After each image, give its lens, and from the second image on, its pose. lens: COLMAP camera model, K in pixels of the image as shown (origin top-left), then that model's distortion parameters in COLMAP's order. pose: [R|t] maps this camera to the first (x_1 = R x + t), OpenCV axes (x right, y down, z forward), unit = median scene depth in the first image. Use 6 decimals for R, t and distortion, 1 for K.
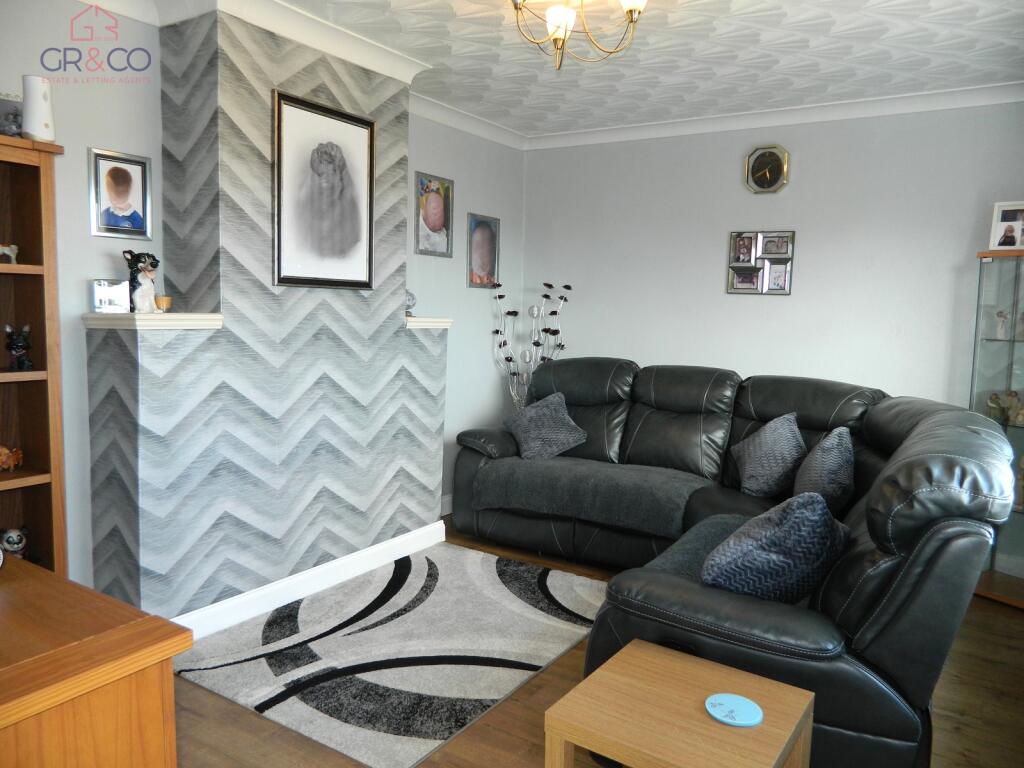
lens RADIAL K [[750.7, 0, 512.1], [0, 750.7, 385.2], [0, 0, 1]] dist [0.001075, -0.002657]
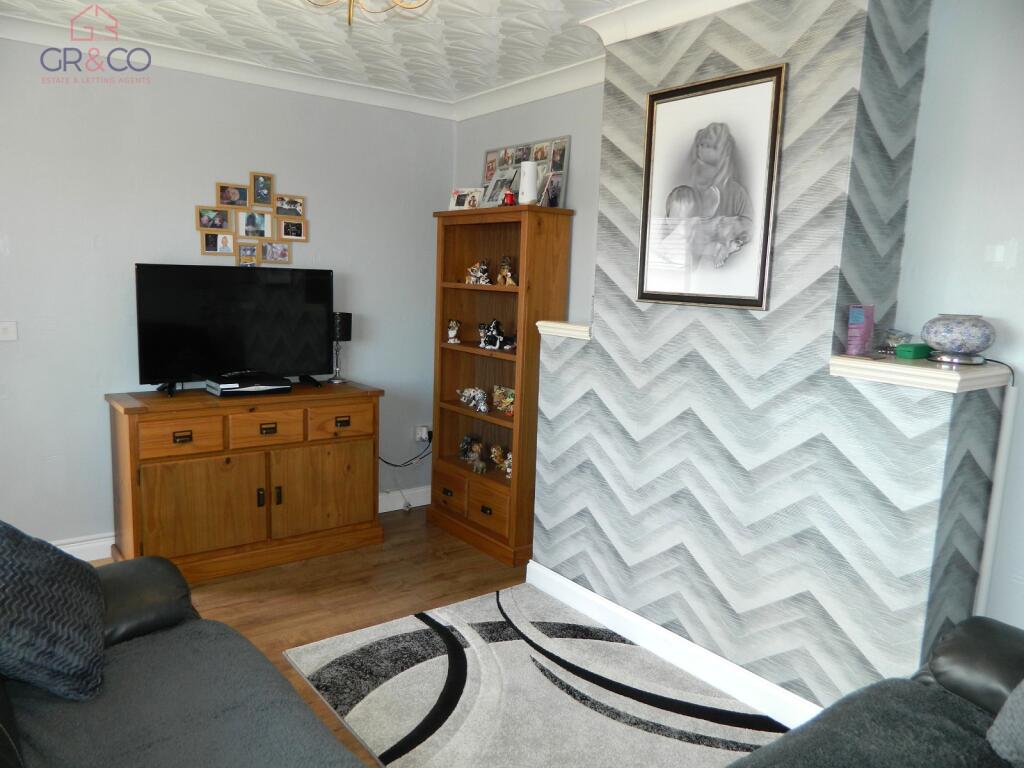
lens RADIAL K [[750.7, 0, 516.1], [0, 750.7, 389.3], [0, 0, 1]] dist [0.001075, -0.002657]
pose [[-0.335285, 0.097545, -0.937053, 0.617231], [-0.148624, 0.976695, 0.154851, -0.143600], [0.930320, 0.191188, -0.312973, 1.137472]]
